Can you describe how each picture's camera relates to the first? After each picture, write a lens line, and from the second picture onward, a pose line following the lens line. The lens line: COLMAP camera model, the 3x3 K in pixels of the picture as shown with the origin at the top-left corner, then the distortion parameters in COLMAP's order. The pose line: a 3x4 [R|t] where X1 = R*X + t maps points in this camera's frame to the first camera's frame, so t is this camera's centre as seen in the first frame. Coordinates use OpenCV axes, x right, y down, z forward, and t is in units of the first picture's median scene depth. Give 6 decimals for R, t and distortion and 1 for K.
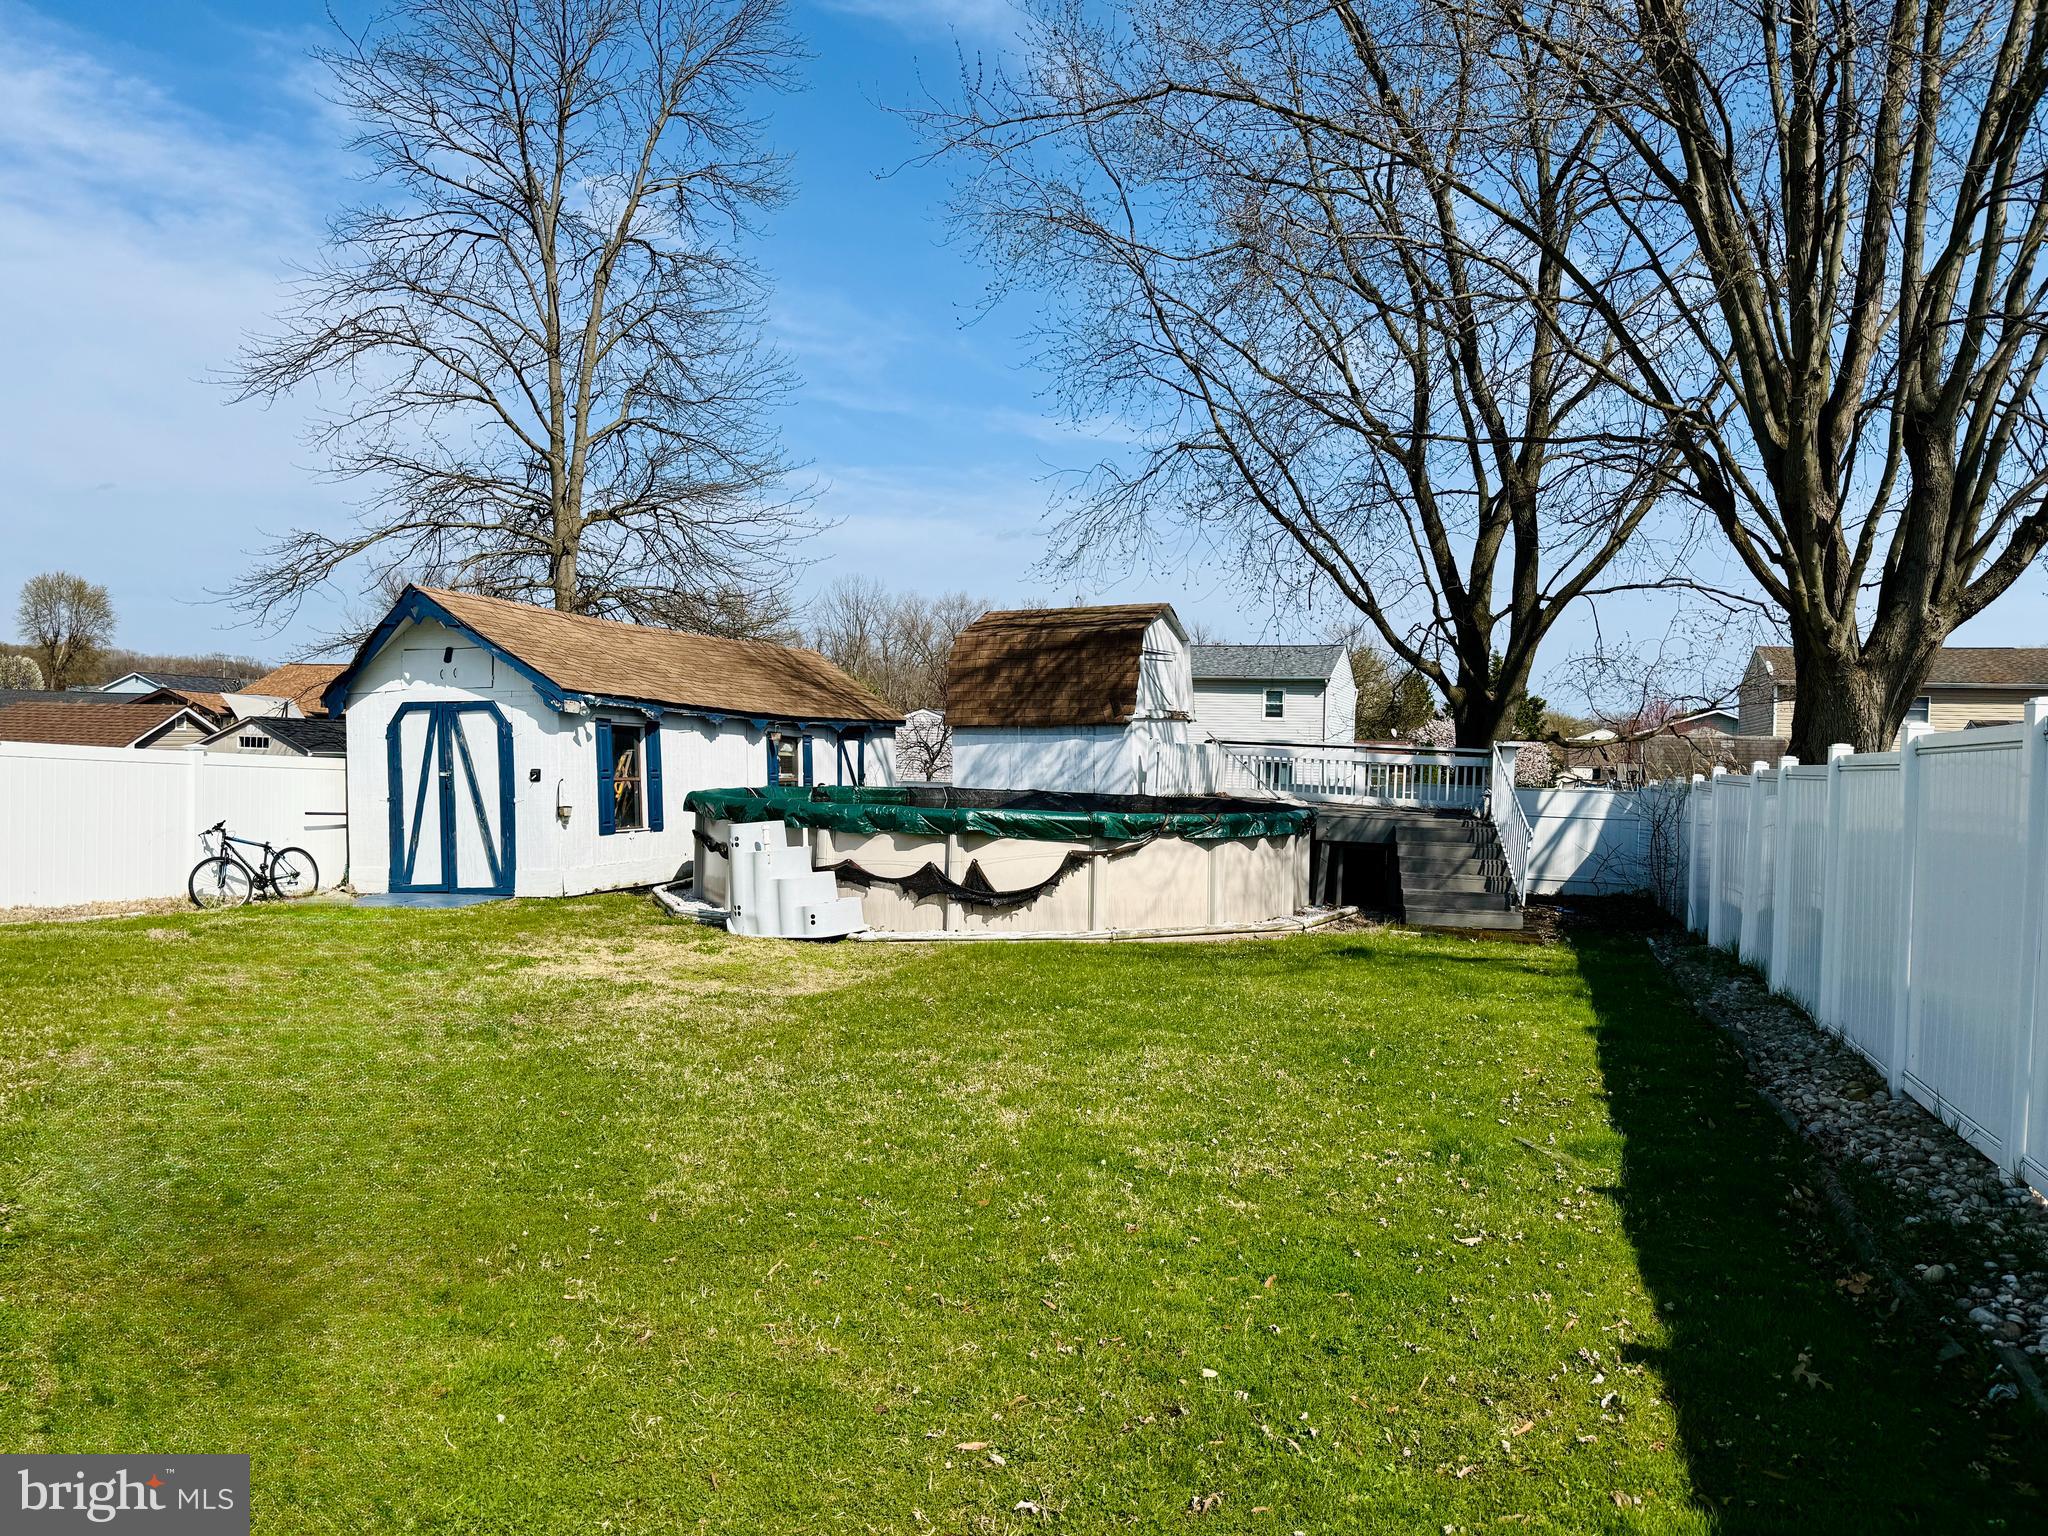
lens RADIAL K [[1423.8, 0, 1021.6], [0, 1423.8, 766.1], [0, 0, 1]] dist [0.008619, -0.024258]
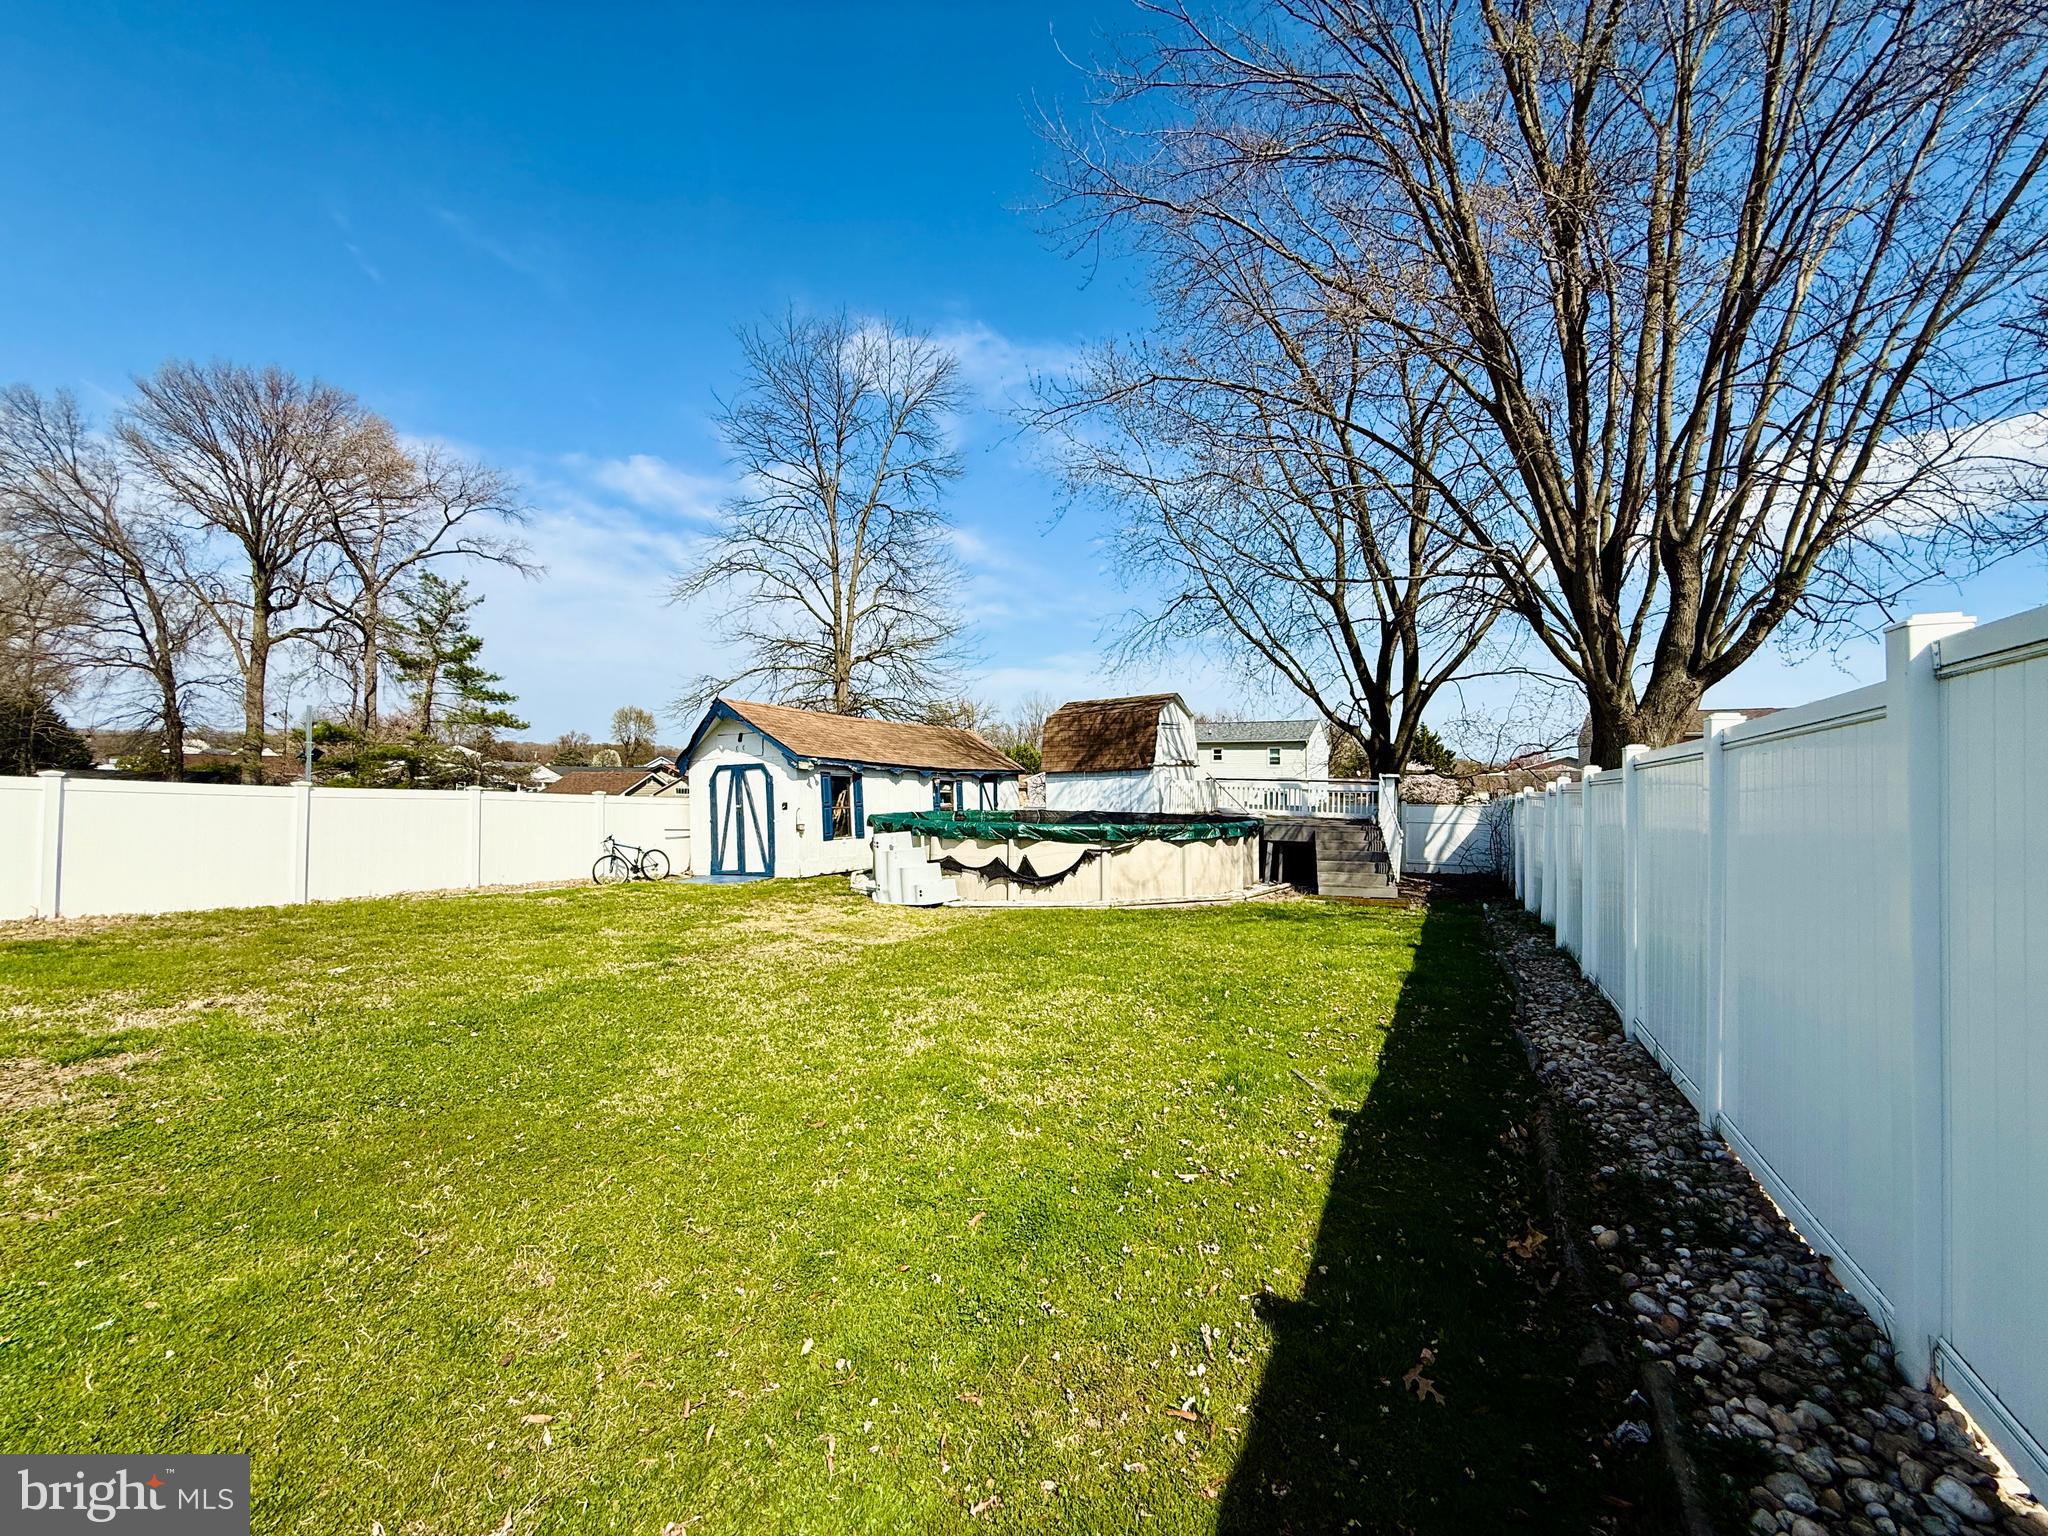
lens RADIAL K [[811.9, 0, 1008.5], [0, 811.9, 770.7], [0, 0, 1]] dist [-0.008341, 0.000009]
pose [[0.987782, -0.023037, -0.154133, 0.071824], [0.017716, 0.999202, -0.035808, 0.003362], [0.154834, 0.032640, 0.987401, 0.075737]]
